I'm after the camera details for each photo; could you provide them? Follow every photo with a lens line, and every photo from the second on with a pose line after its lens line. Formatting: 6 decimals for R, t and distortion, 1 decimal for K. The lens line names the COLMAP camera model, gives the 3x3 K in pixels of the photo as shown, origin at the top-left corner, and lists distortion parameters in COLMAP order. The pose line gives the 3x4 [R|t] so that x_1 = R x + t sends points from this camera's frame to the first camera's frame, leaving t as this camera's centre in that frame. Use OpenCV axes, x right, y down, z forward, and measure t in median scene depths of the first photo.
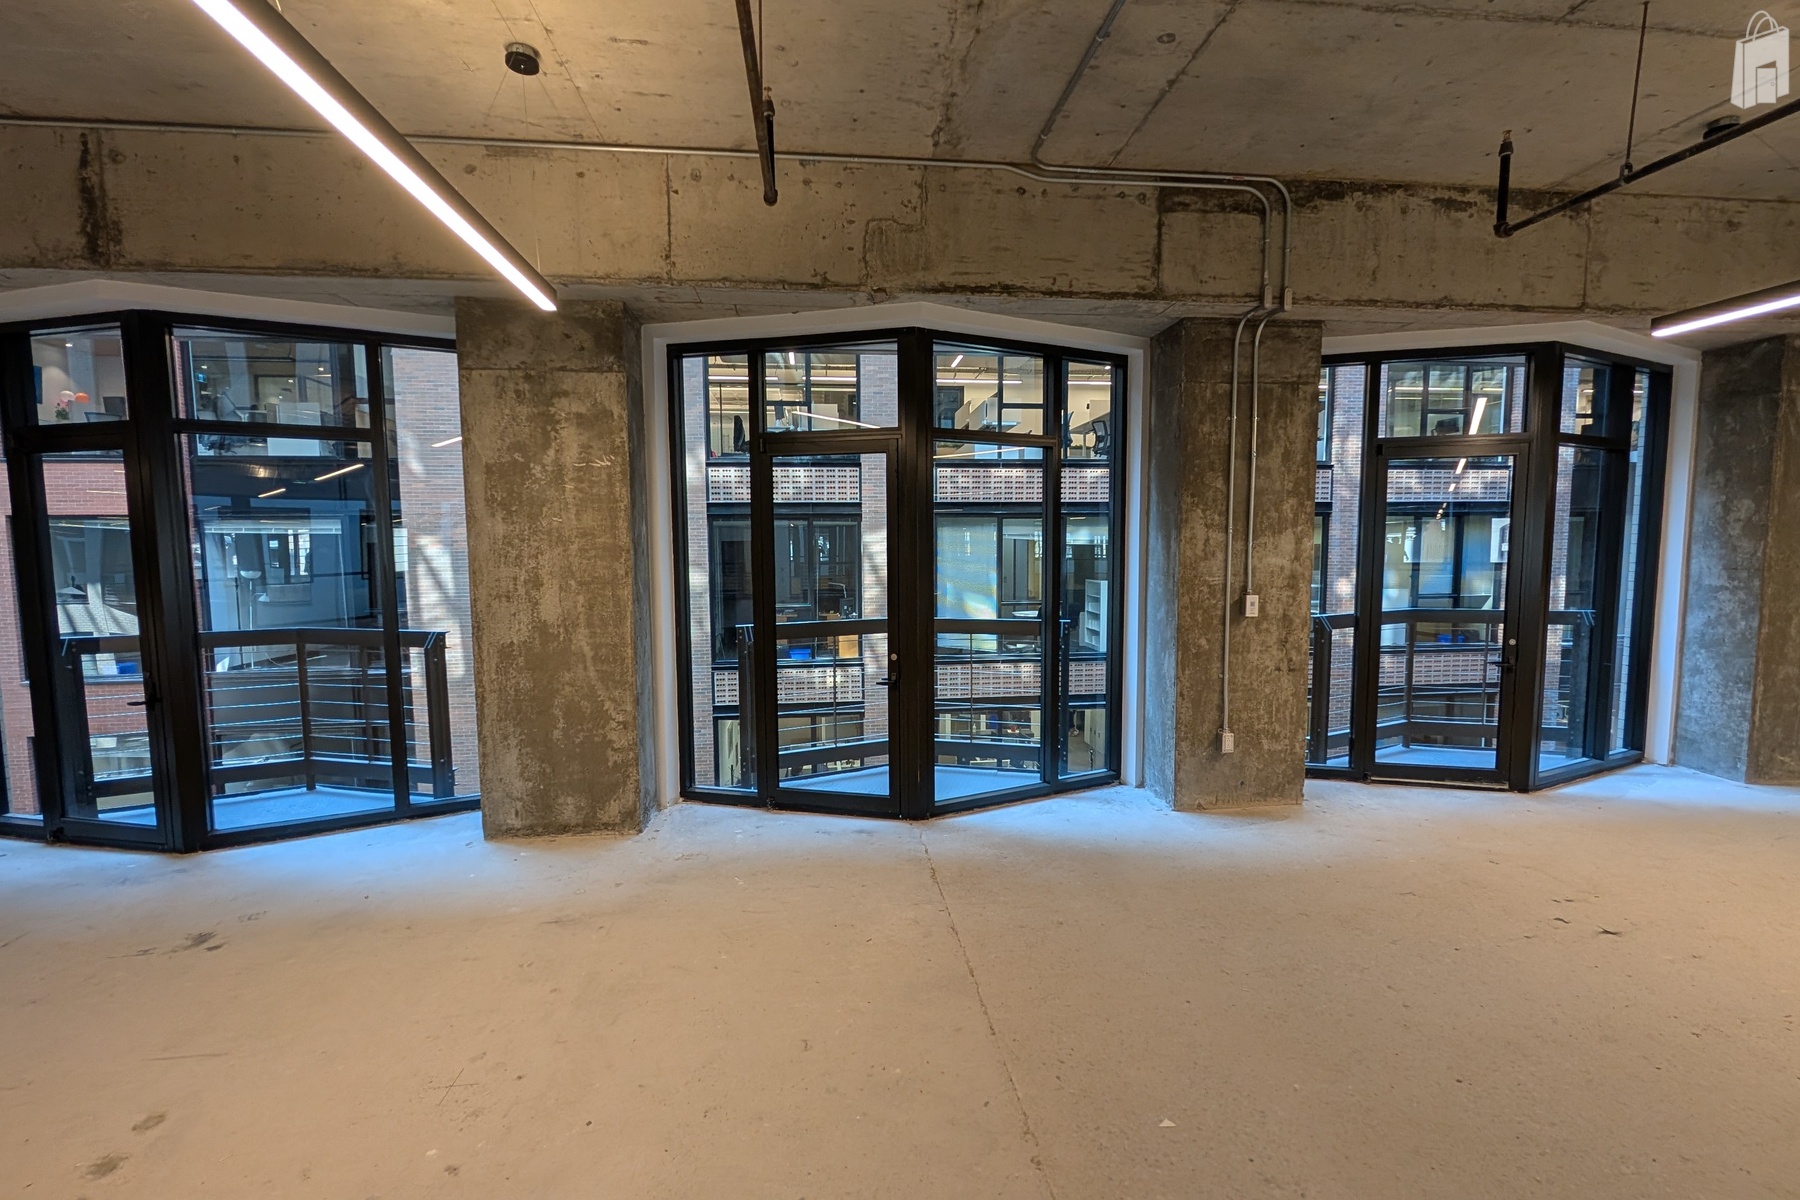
lens RADIAL K [[774.4, 0, 897.1], [0, 774.4, 608.7], [0, 0, 1]] dist [0.002150, 0.000174]
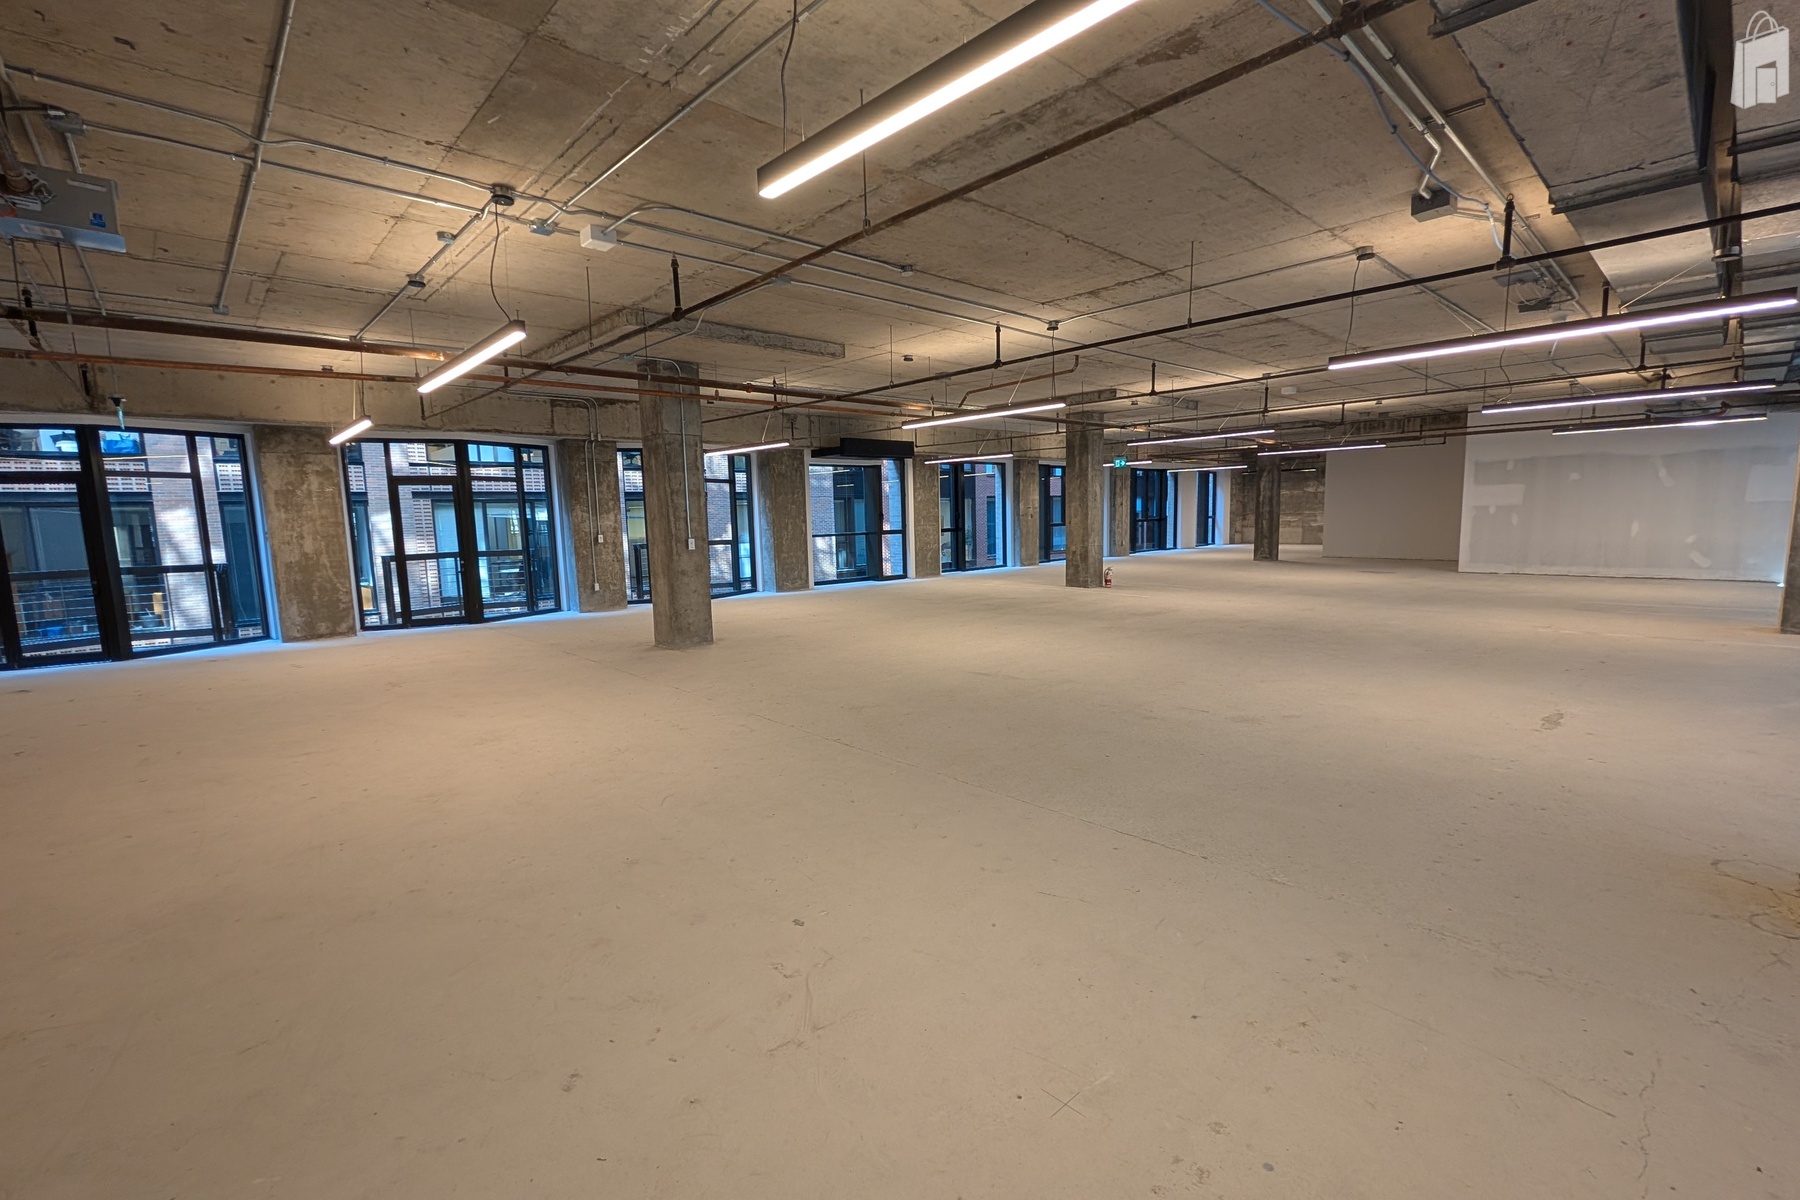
lens RADIAL K [[774.4, 0, 897.1], [0, 774.4, 608.7], [0, 0, 1]] dist [0.002150, 0.000174]
pose [[0.802942, -0.086831, 0.589699, -0.377339], [0.069682, 0.996223, 0.051810, 0.182762], [-0.591970, -0.000508, 0.805960, -1.967908]]
